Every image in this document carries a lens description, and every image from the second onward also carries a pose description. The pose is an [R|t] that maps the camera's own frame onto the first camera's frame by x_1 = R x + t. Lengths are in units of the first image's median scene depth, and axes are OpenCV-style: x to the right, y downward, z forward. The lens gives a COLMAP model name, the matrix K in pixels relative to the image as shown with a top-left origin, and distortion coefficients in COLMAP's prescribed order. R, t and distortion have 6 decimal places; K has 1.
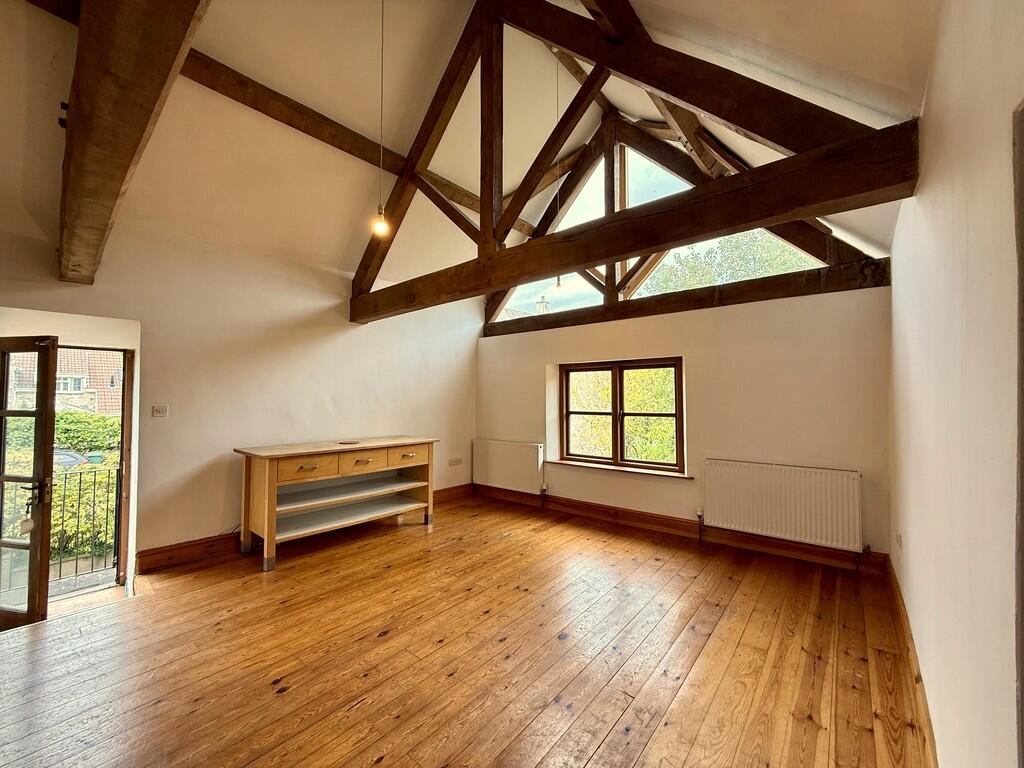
lens RADIAL K [[410.8, 0, 503.6], [0, 410.8, 383.1], [0, 0, 1]] dist [0.001689, 0.000516]
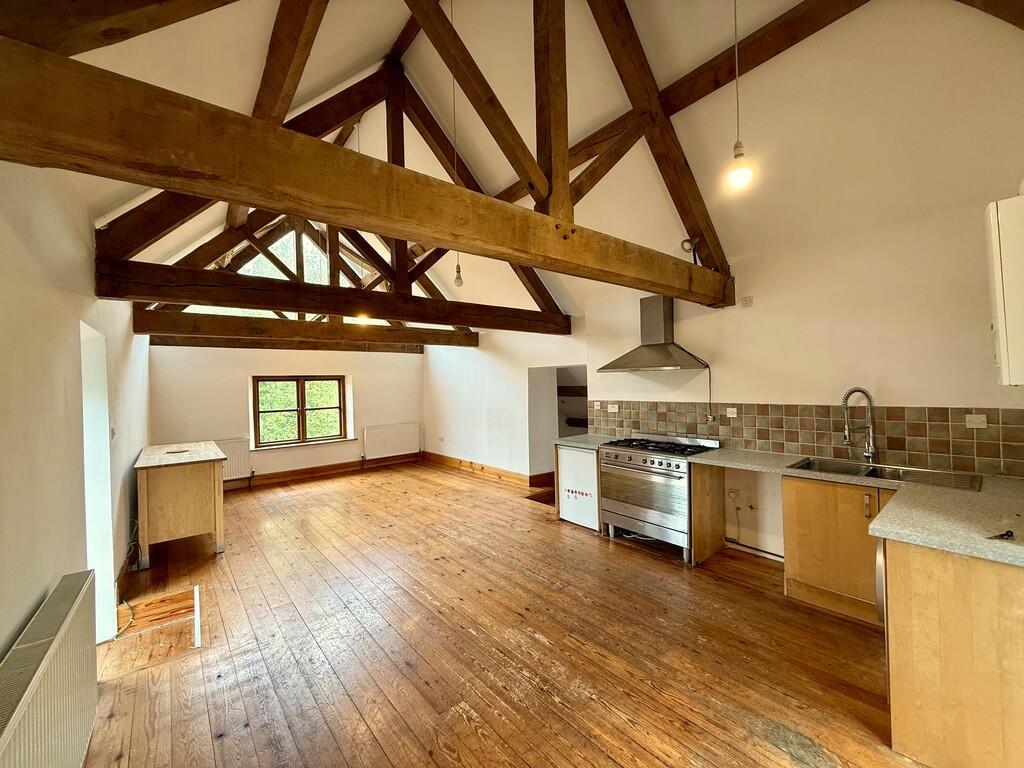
lens RADIAL K [[410.8, 0, 512.4], [0, 410.8, 387.5], [0, 0, 1]] dist [0.001689, 0.000516]
pose [[0.157689, -0.008842, 0.987449, -1.057966], [-0.011819, 0.999871, 0.010841, -0.032667], [-0.987418, -0.013380, 0.157565, -0.020888]]
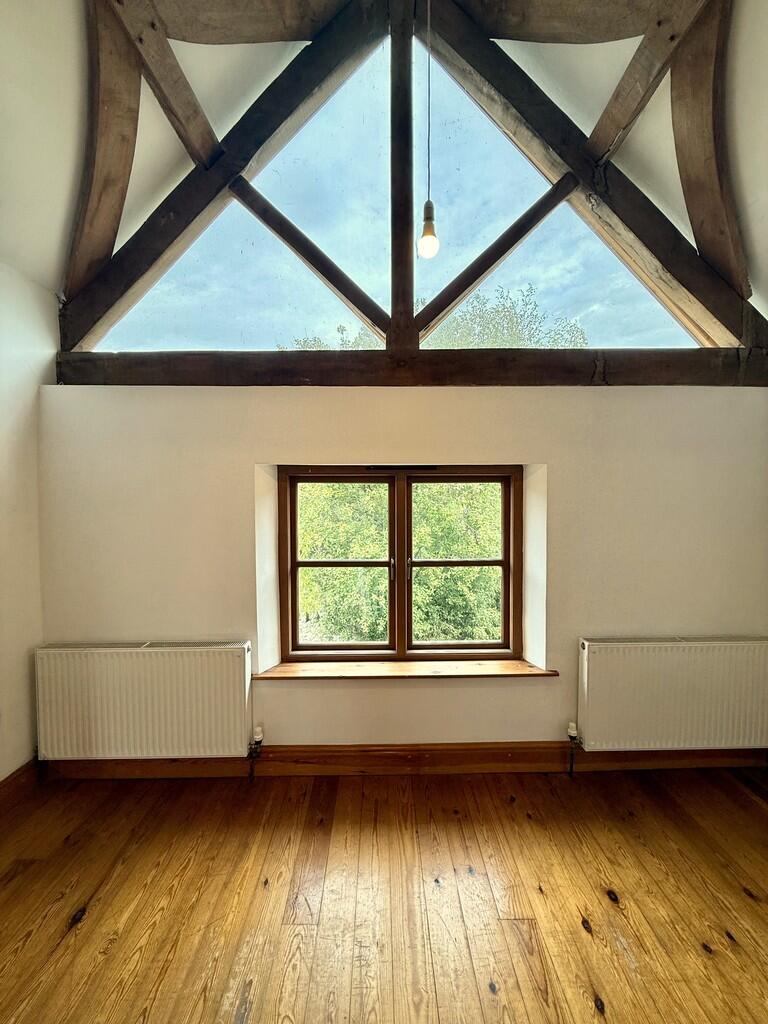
lens RADIAL K [[410.8, 0, 381.3], [0, 410.8, 511.0], [0, 0, 1]] dist [0.001689, 0.000516]
pose [[0.756586, -0.021667, 0.653536, -0.089017], [-0.023654, 0.997890, 0.060467, -0.025197], [-0.653467, -0.061207, 0.754477, 0.578860]]
